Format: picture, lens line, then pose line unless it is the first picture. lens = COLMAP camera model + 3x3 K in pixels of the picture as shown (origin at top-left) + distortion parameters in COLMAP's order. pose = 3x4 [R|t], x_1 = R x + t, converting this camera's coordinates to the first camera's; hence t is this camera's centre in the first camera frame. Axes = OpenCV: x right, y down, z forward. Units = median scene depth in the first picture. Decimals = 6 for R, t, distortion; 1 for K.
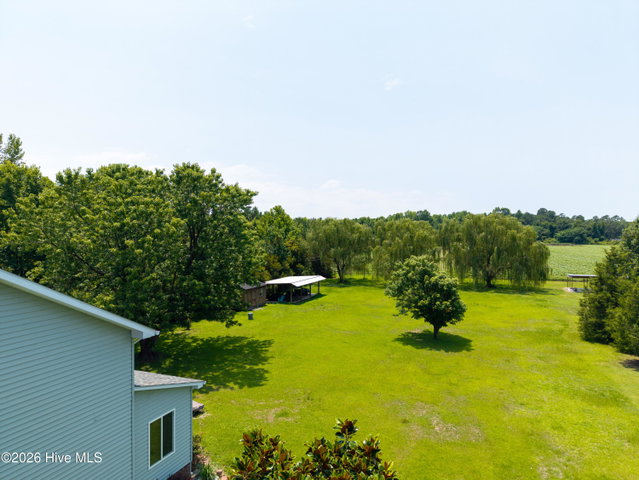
lens RADIAL K [[427.7, 0, 323.0], [0, 427.7, 241.9], [0, 0, 1]] dist [0.028925, -0.020079]
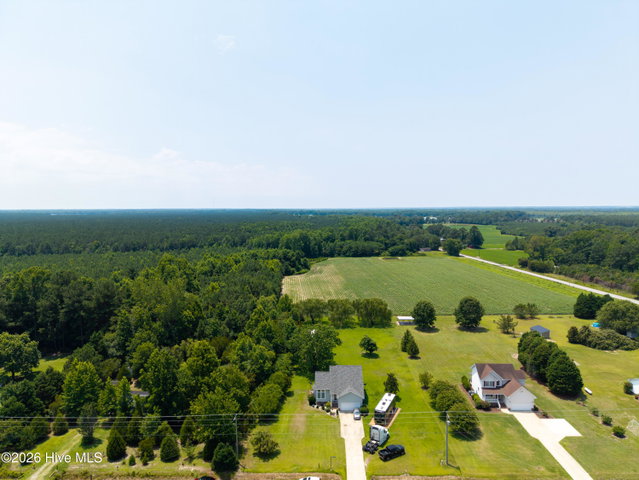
lens RADIAL K [[427.7, 0, 319.1], [0, 427.7, 234.7], [0, 0, 1]] dist [0.028925, -0.020079]
pose [[0.941313, -0.037278, 0.335470, -1.608787], [0.022885, 0.998644, 0.046759, -1.181425], [-0.336759, -0.036338, 0.940890, -2.783457]]
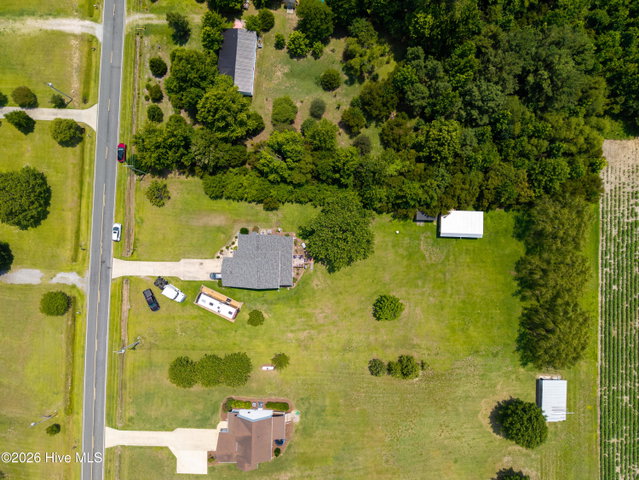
lens RADIAL K [[427.7, 0, 322.5], [0, 427.7, 237.5], [0, 0, 1]] dist [0.028925, -0.020079]
pose [[0.342933, 0.939250, -0.014366, -0.331162], [-0.006795, 0.017774, 0.999819, -2.876593], [0.939335, -0.342774, 0.012477, 0.741691]]
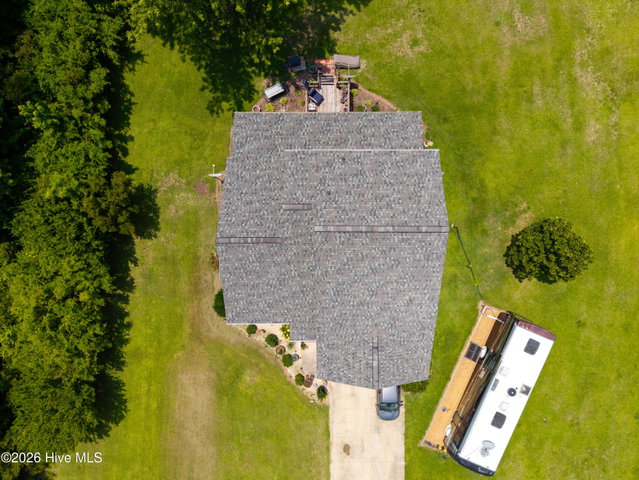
lens RADIAL K [[427.7, 0, 320.9], [0, 427.7, 242.1], [0, 0, 1]] dist [0.028925, -0.020079]
pose [[0.931801, -0.362401, -0.020304, -0.372024], [0.028061, 0.016155, 0.999476, -0.645034], [-0.361883, -0.931882, 0.025223, 0.285519]]
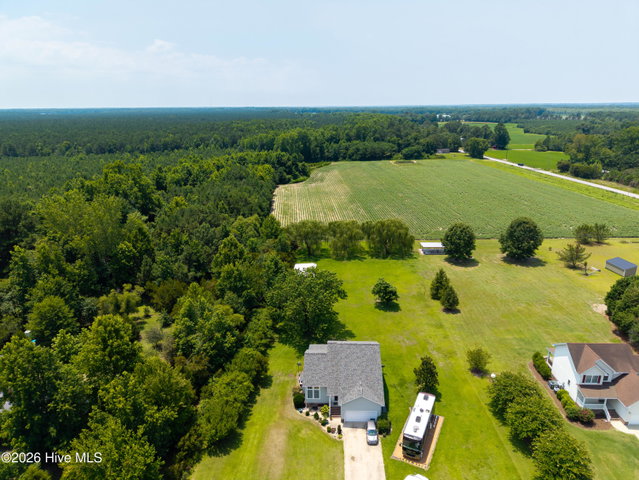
lens RADIAL K [[427.7, 0, 321.6], [0, 427.7, 239.3], [0, 0, 1]] dist [0.028925, -0.020079]
pose [[0.942883, -0.116482, 0.312097, -1.056112], [0.025767, 0.959570, 0.280289, -1.070181], [-0.332127, -0.256238, 0.907763, -1.424378]]
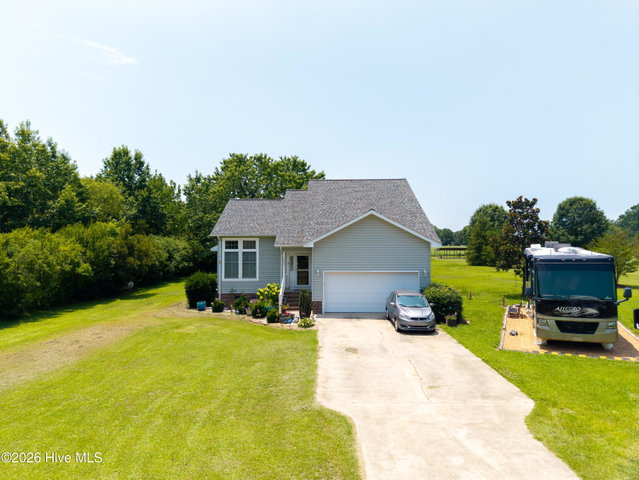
lens RADIAL K [[427.7, 0, 320.6], [0, 427.7, 238.5], [0, 0, 1]] dist [0.028925, -0.020079]
pose [[0.933800, -0.000475, 0.357794, -0.687516], [0.013969, 0.999285, -0.035132, 0.165932], [-0.357522, 0.037804, 0.933139, -0.525372]]
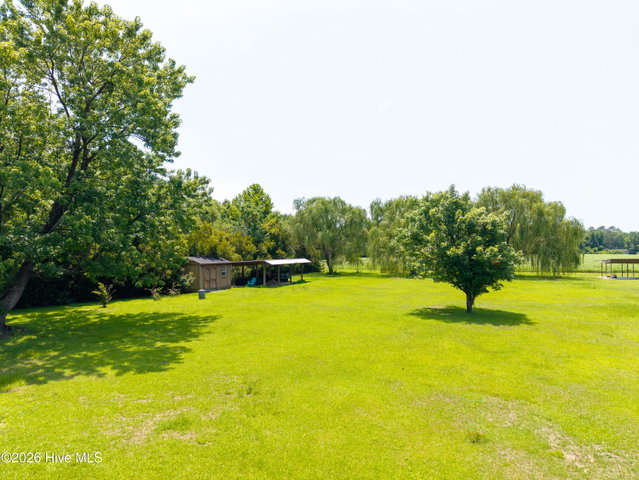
lens RADIAL K [[427.7, 0, 323.6], [0, 427.7, 243.2], [0, 0, 1]] dist [0.028925, -0.020079]
pose [[0.999758, 0.002574, 0.021848, 0.024474], [-0.001734, 0.999262, -0.038378, 0.151527], [-0.021931, 0.038331, 0.999024, 0.359431]]
